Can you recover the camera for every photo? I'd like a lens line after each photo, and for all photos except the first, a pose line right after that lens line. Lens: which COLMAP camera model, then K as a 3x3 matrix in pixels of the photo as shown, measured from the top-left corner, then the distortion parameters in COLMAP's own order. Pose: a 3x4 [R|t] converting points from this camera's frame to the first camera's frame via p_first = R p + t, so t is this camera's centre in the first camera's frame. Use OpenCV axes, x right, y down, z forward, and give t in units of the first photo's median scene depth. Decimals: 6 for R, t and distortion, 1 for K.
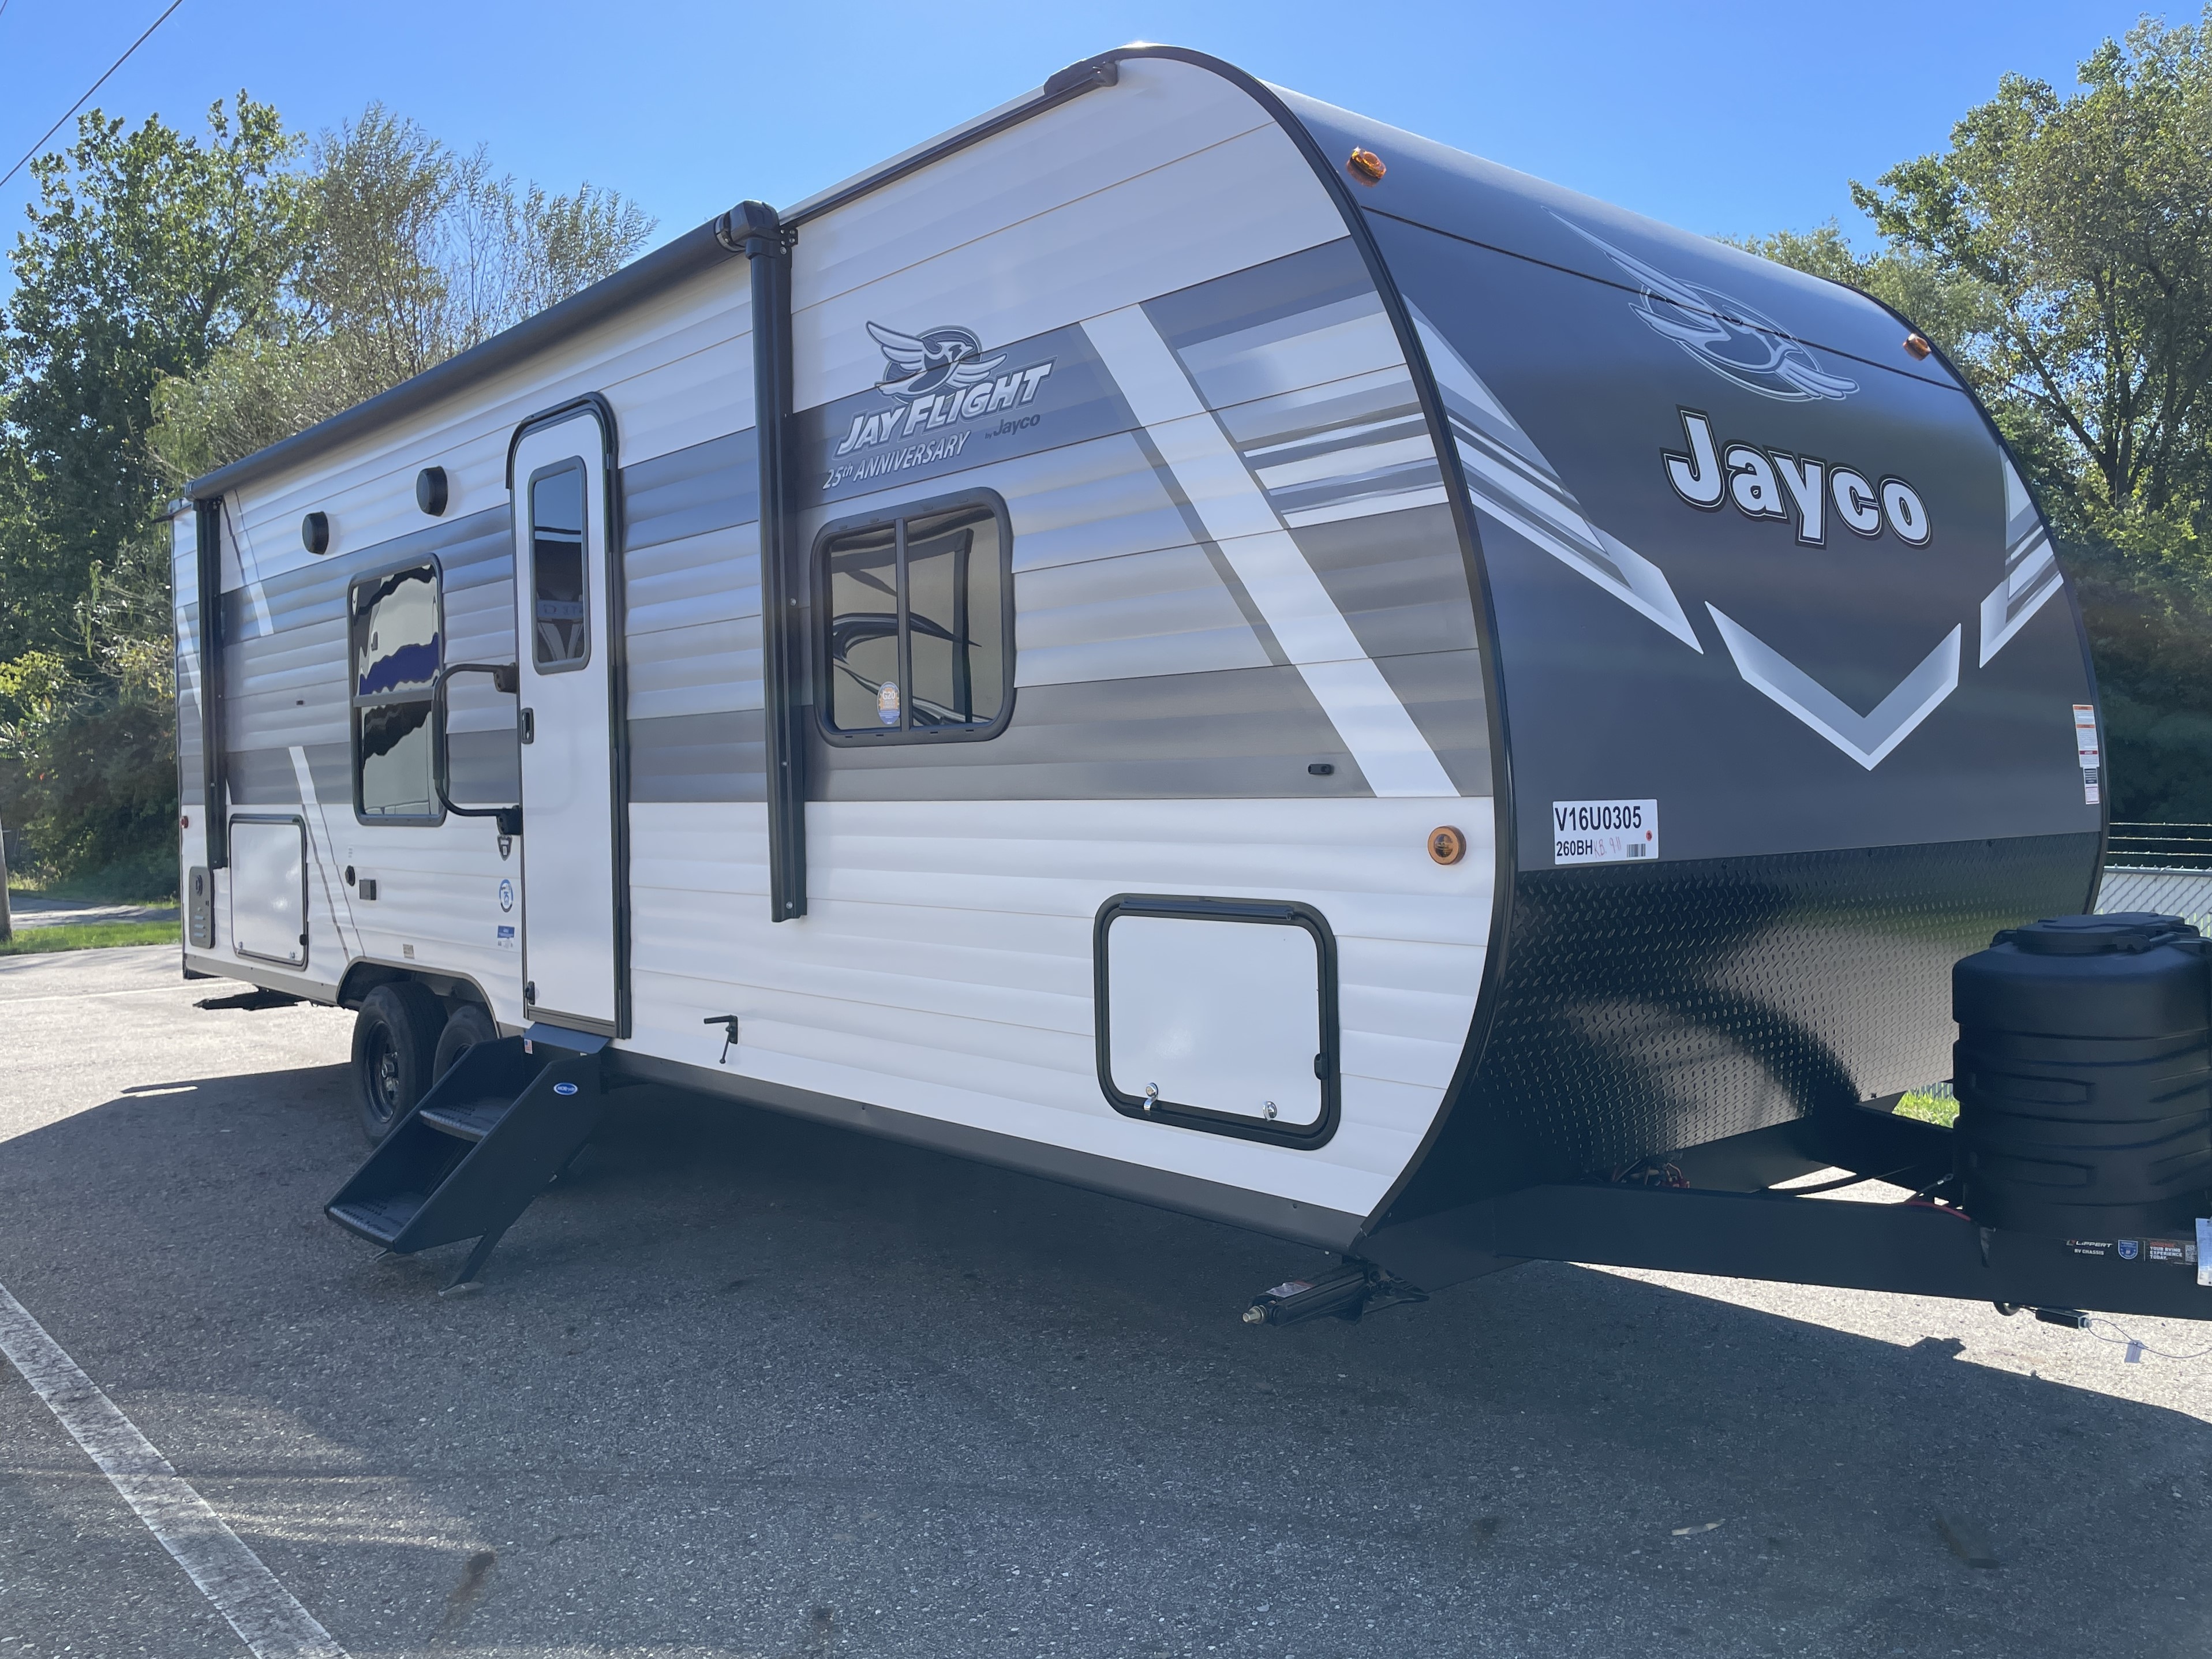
lens RADIAL K [[1707.1, 0, 1107.5], [0, 1707.1, 832.0], [0, 0, 1]] dist [0.064668, -0.084400]
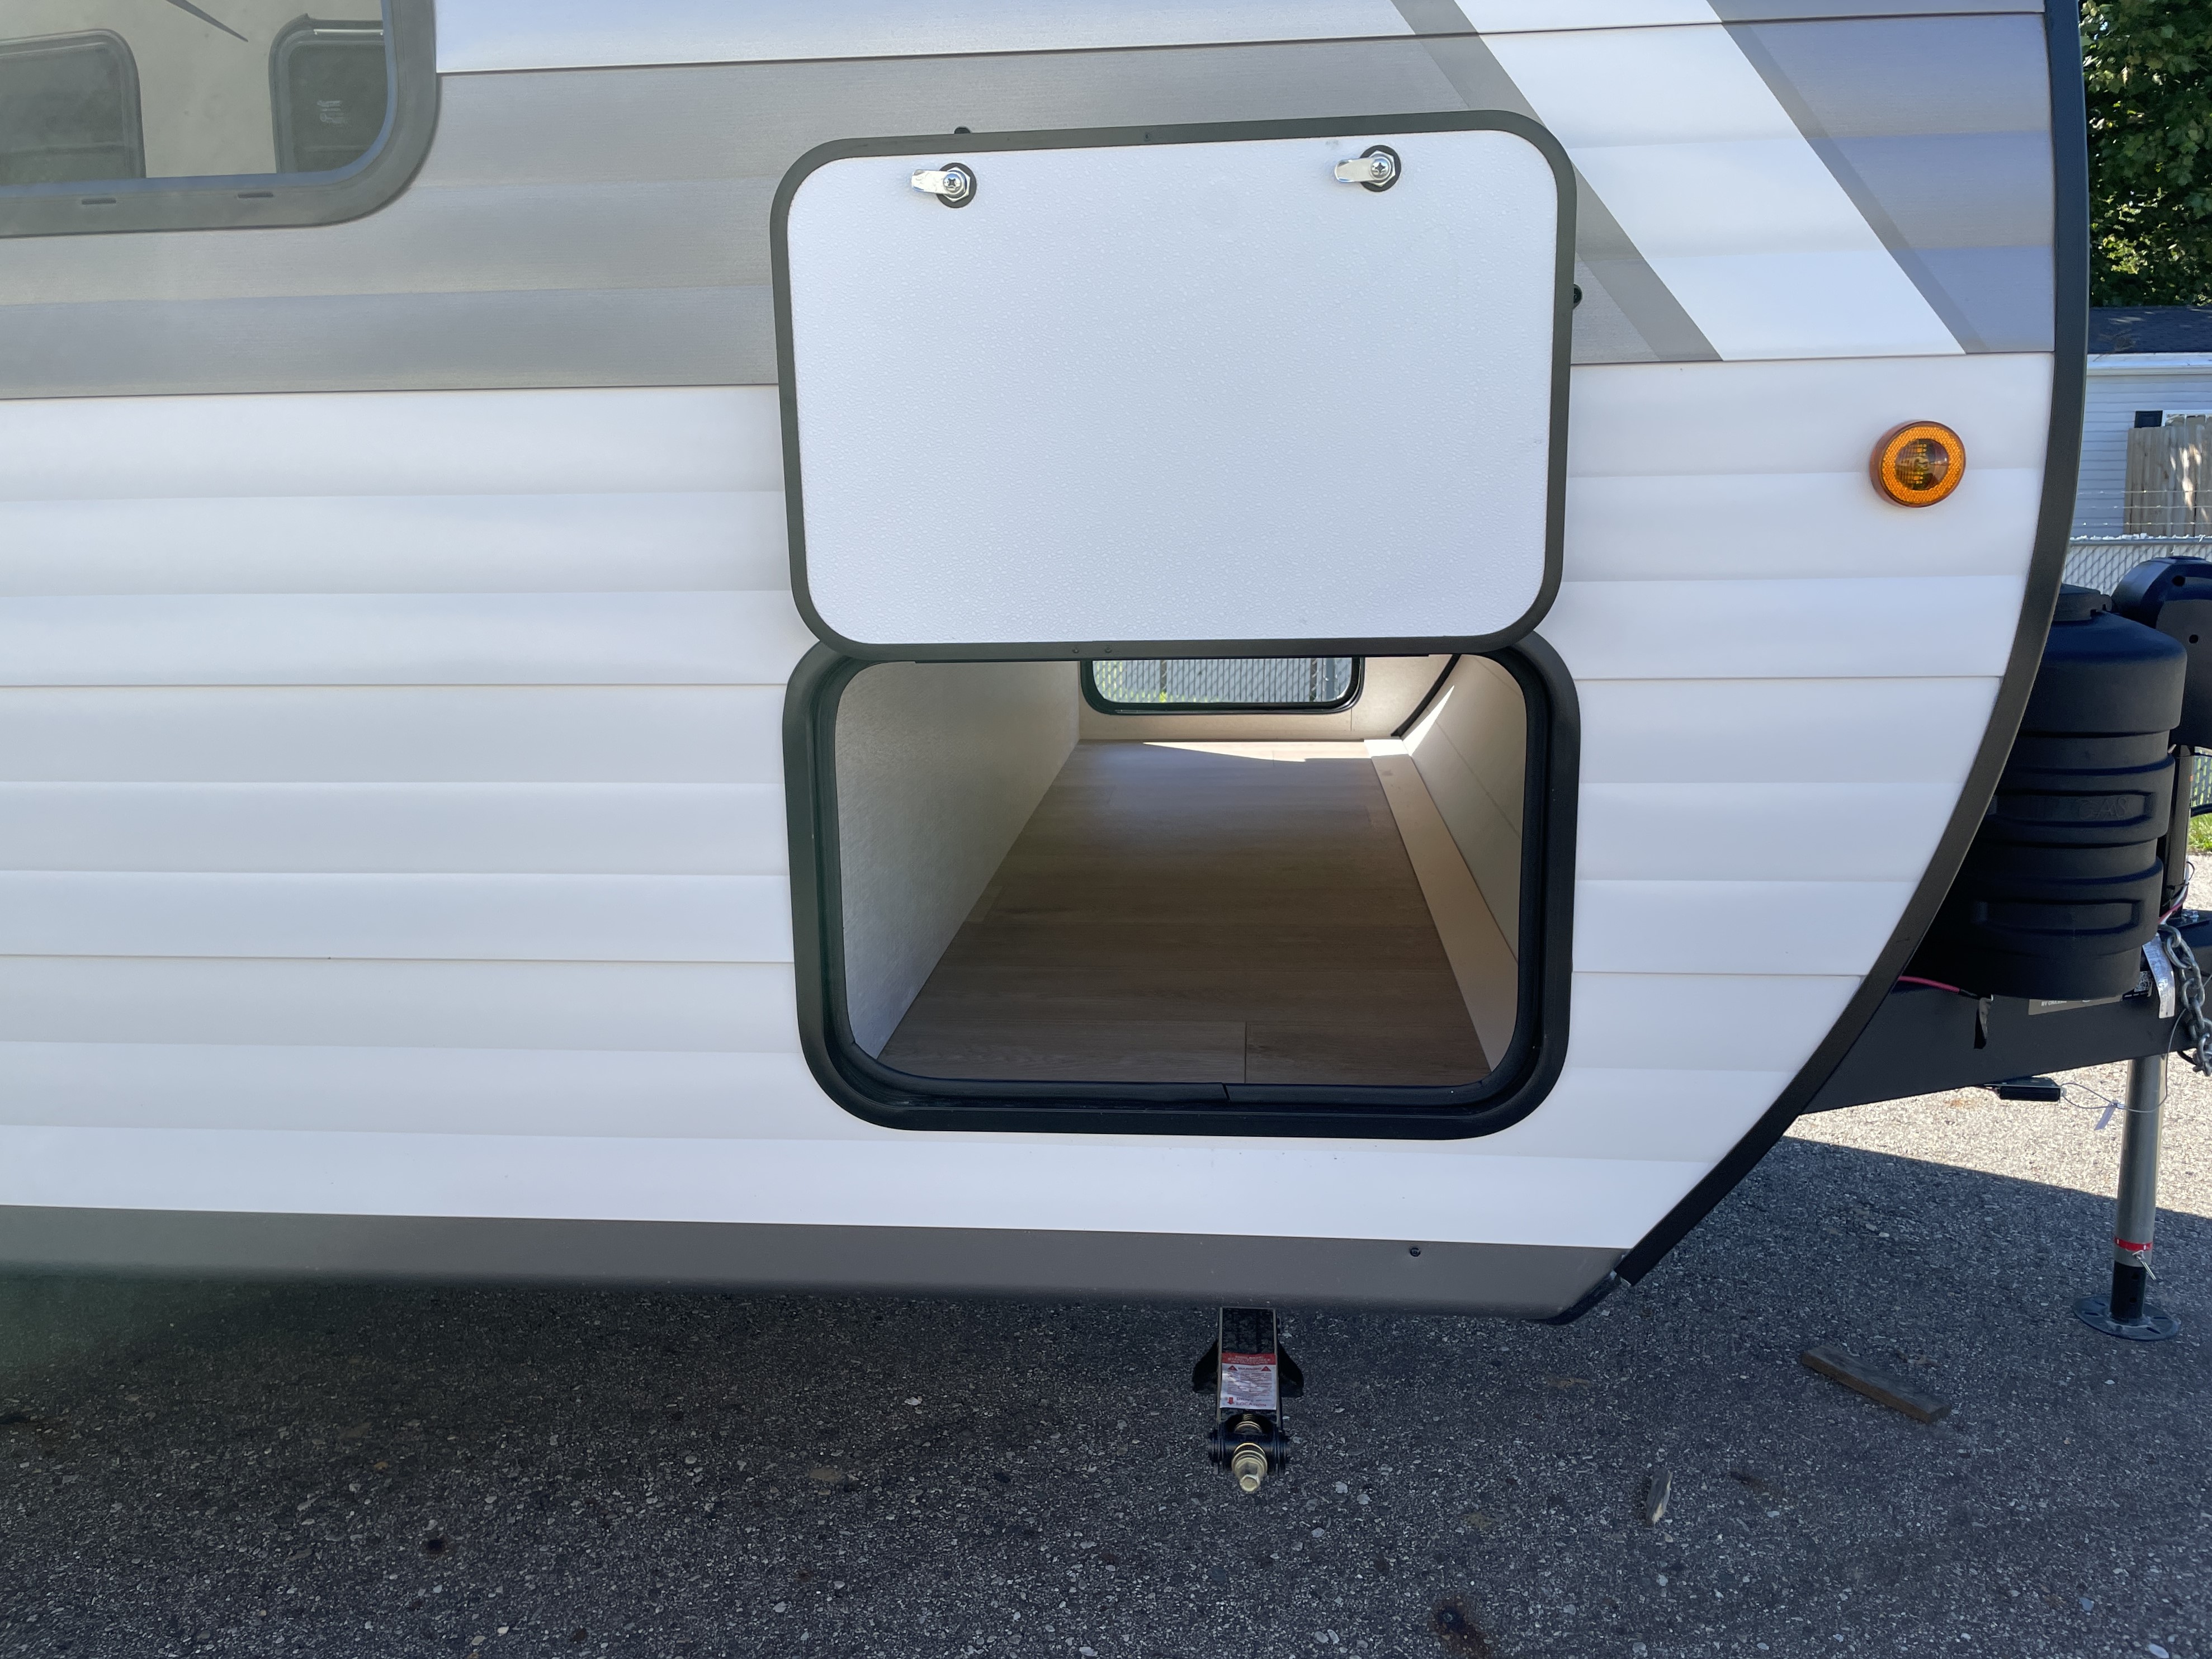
lens RADIAL K [[1707.1, 0, 1105.9], [0, 1707.1, 814.0], [0, 0, 1]] dist [0.064668, -0.084400]
pose [[0.733412, -0.132991, 0.666648, -0.186560], [0.023907, 0.985116, 0.170221, 0.010594], [-0.679363, -0.108904, 0.725676, 0.527155]]
